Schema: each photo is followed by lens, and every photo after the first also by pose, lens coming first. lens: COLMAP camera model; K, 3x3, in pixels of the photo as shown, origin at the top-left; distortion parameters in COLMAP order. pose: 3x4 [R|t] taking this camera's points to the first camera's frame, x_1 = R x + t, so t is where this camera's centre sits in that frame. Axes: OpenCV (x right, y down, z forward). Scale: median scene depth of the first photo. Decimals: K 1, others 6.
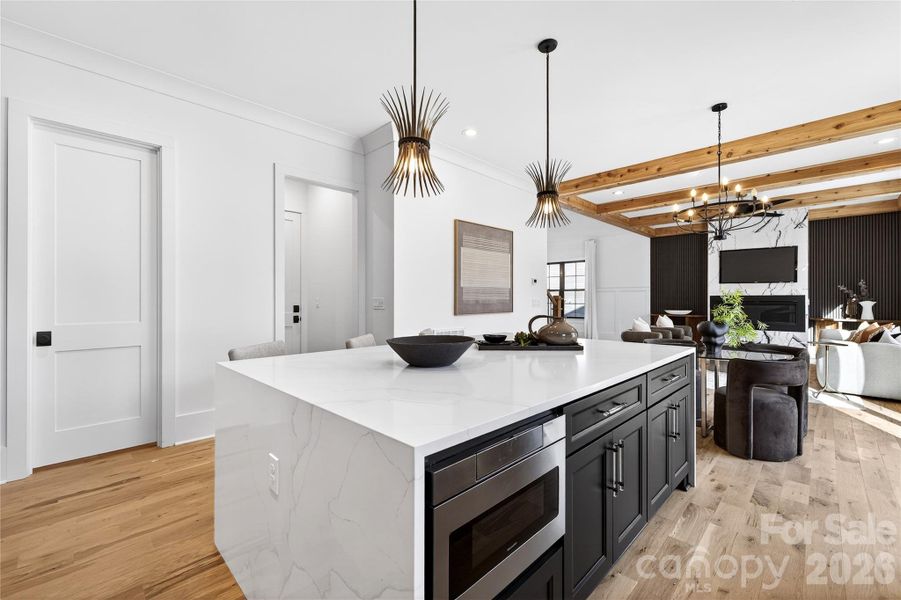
lens RADIAL K [[374.1, 0, 448.4], [0, 374.1, 299.4], [0, 0, 1]] dist [0.002685, 0.000416]
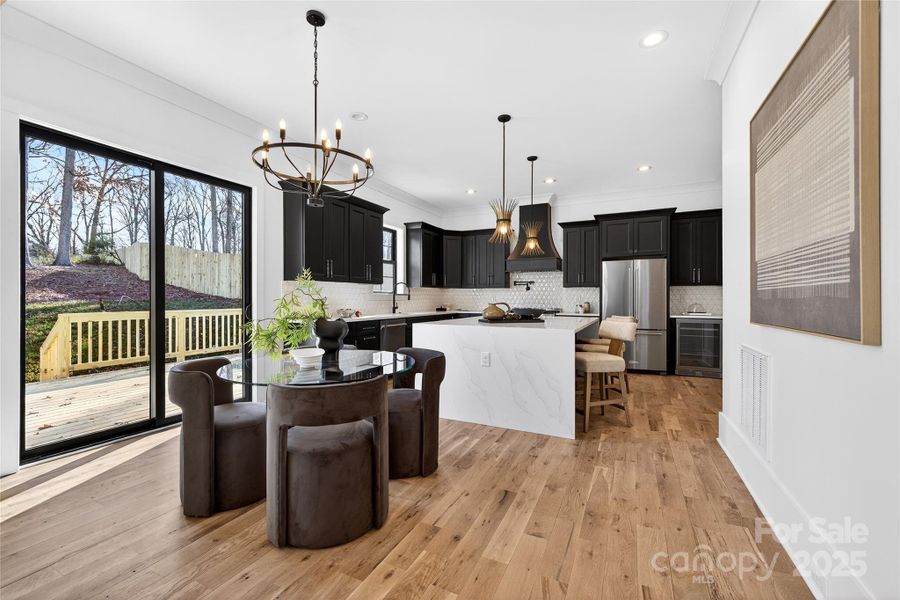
lens RADIAL K [[381.2, 0, 446.9], [0, 381.2, 295.0], [0, 0, 1]] dist [0.003948, 0.000132]
pose [[-0.946573, -0.006614, -0.322421, 0.349144], [-0.004210, 0.999958, -0.008153, 0.007765], [0.322462, -0.006360, -0.946561, 0.855617]]
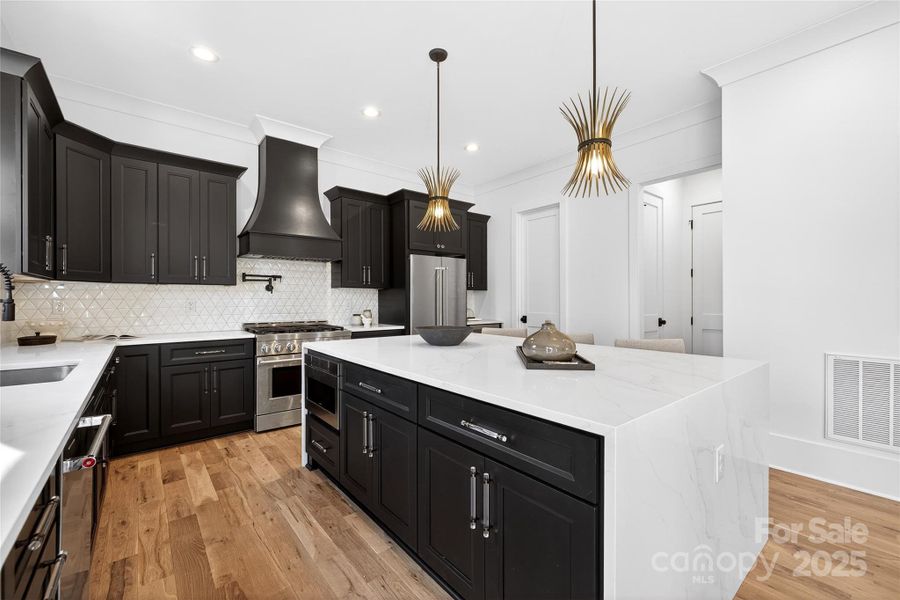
lens RADIAL K [[377.5, 0, 450.0], [0, 377.5, 300.0], [0, 0, 1]] dist [0.006812, 0.000053]
pose [[-0.097011, -0.000425, -0.995283, 0.357827], [-0.000953, 0.999999, -0.000334, -0.000208], [0.995283, 0.000916, -0.097011, 0.295663]]
